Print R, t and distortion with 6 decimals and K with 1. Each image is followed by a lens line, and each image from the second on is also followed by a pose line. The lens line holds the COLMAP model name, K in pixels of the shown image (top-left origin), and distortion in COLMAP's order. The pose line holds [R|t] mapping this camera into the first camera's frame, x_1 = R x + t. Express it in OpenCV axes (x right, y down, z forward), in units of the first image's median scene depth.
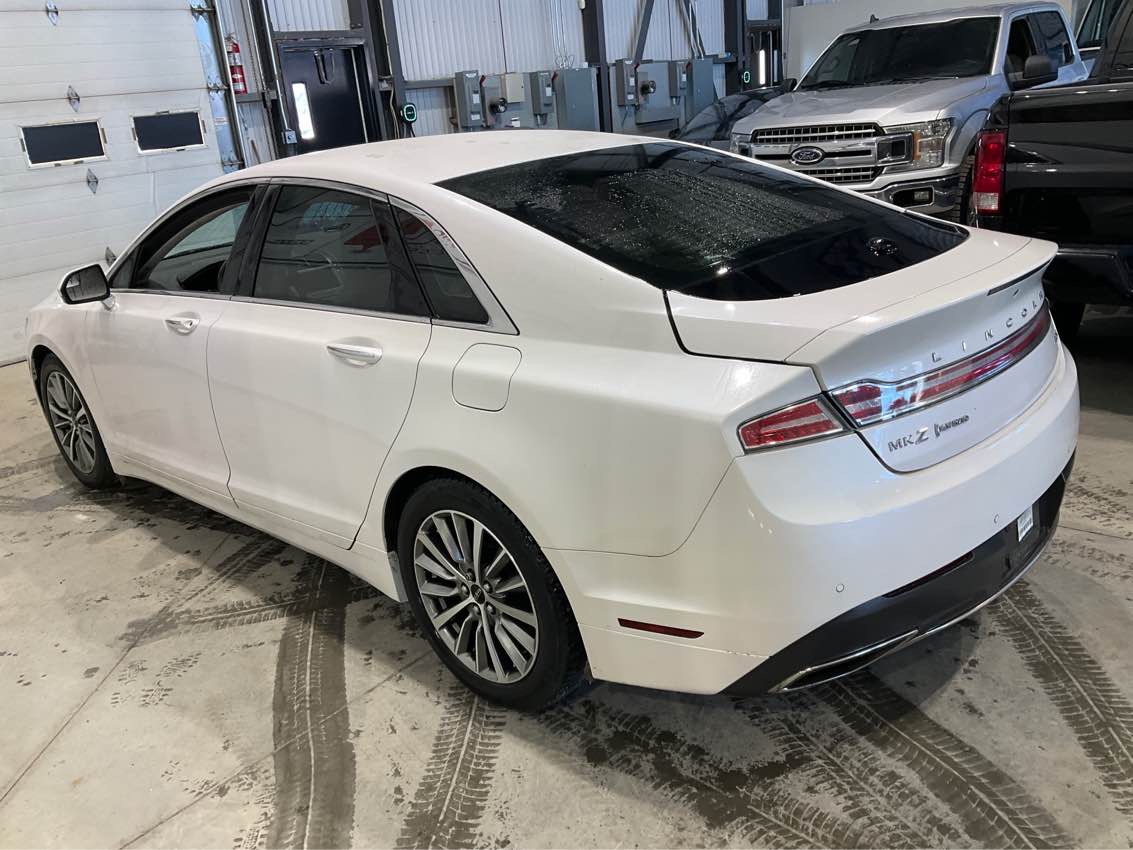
lens RADIAL K [[936.8, 0, 566.5], [0, 936.8, 425.0], [0, 0, 1]] dist [-0.034082, -0.003268]
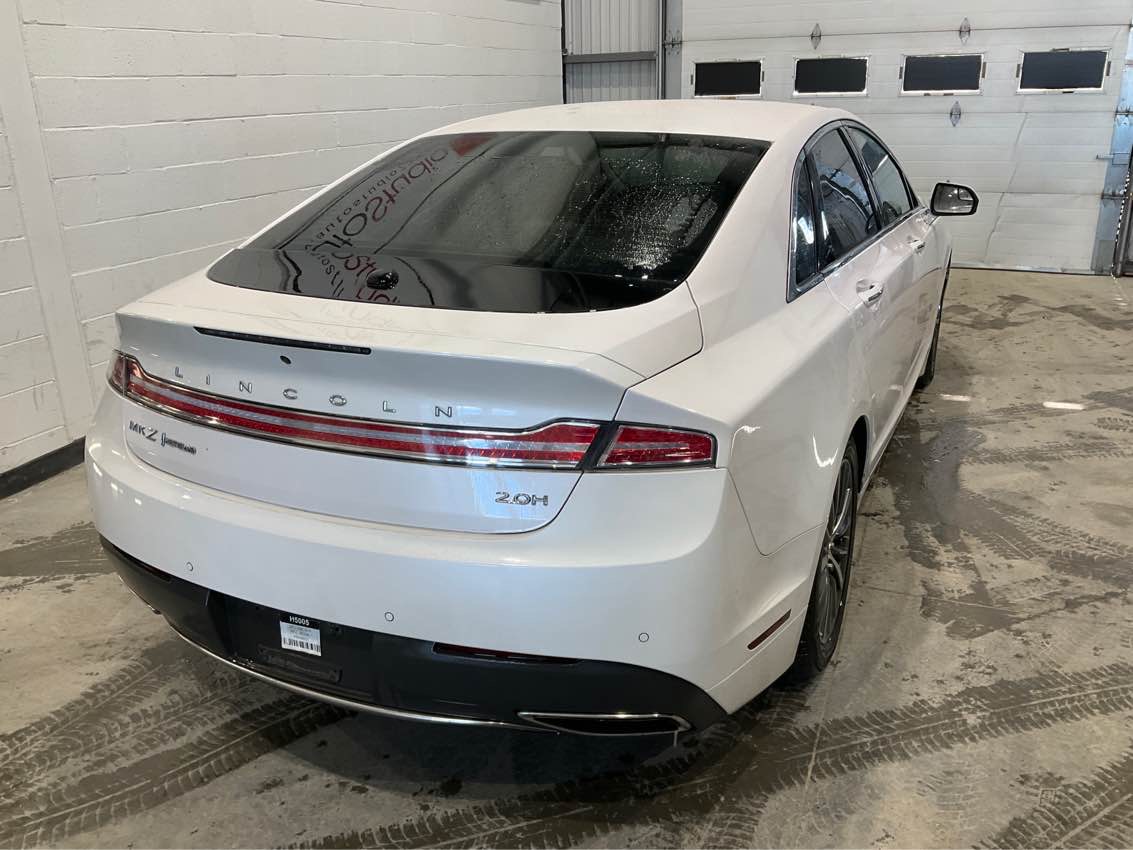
lens RADIAL K [[957.5, 0, 566.7], [0, 957.5, 401.0], [0, 0, 1]] dist [-0.005307, -0.004592]
pose [[0.309759, 0.373219, -0.874504, 0.816715], [-0.322691, 0.906418, 0.272538, -0.263782], [0.894382, 0.197774, 0.401206, 0.542066]]
